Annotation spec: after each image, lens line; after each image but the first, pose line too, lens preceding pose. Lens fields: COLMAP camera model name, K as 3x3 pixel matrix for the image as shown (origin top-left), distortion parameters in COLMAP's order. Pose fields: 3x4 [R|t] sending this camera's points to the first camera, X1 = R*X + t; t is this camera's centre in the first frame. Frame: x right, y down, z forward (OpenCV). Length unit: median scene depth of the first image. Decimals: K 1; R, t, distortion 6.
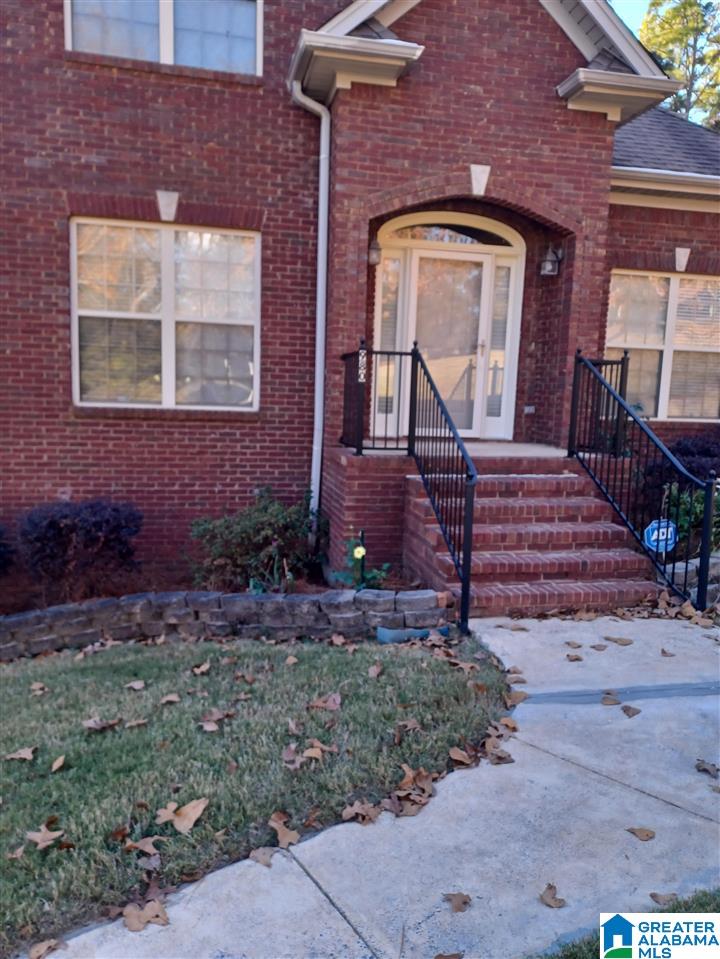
lens RADIAL K [[705.0, 0, 360.0], [0, 705.0, 479.5], [0, 0, 1]] dist [0.013413, 0.000897]
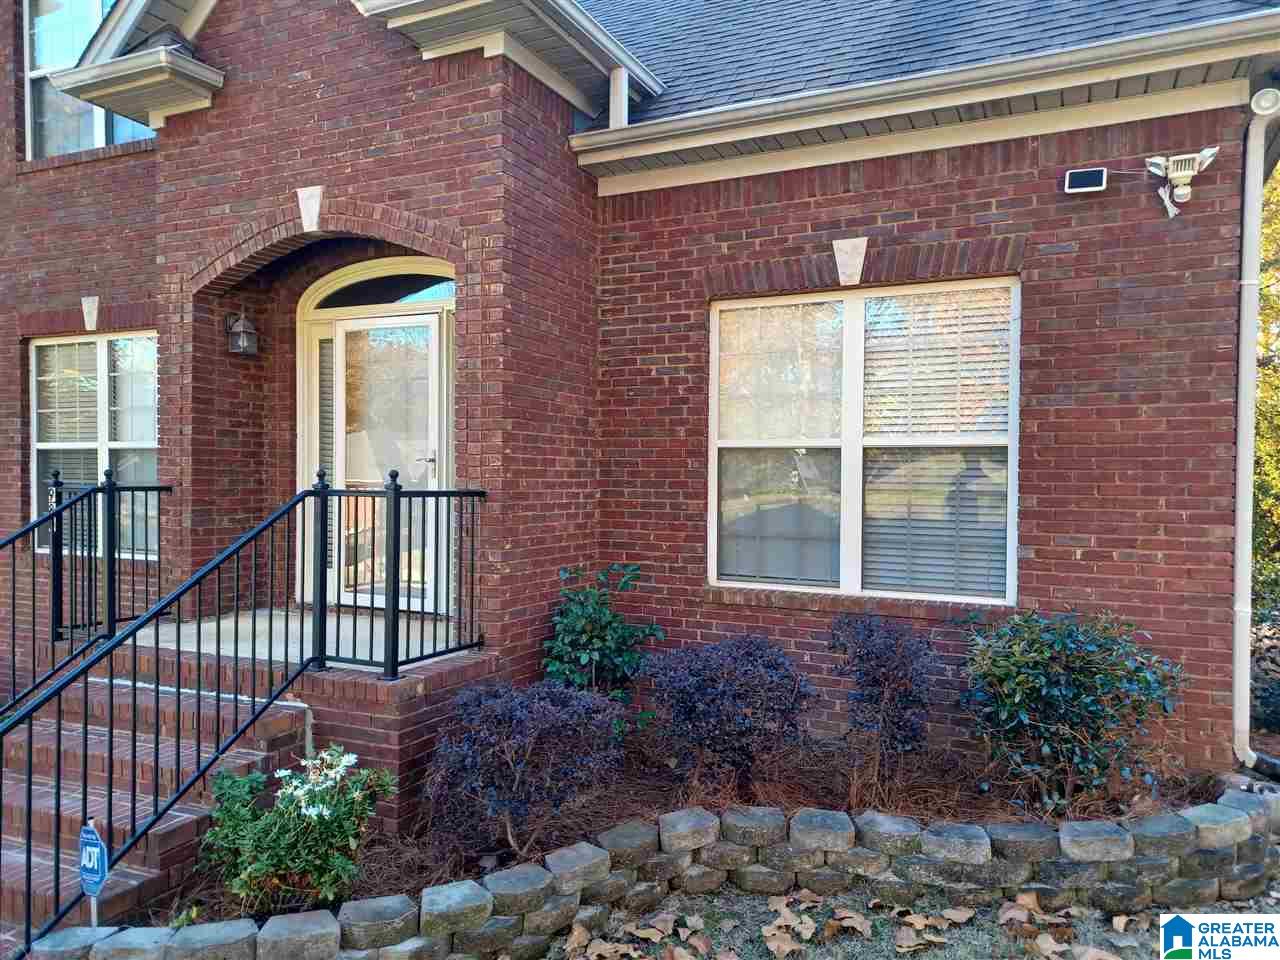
lens RADIAL K [[941.7, 0, 640.0], [0, 941.7, 480.0], [0, 0, 1]] dist [0.077796, -0.001886]
pose [[0.786380, -0.028091, -0.617104, 0.892826], [-0.064002, 0.989885, -0.126618, -0.092455], [0.614418, 0.139066, 0.776628, 0.534725]]
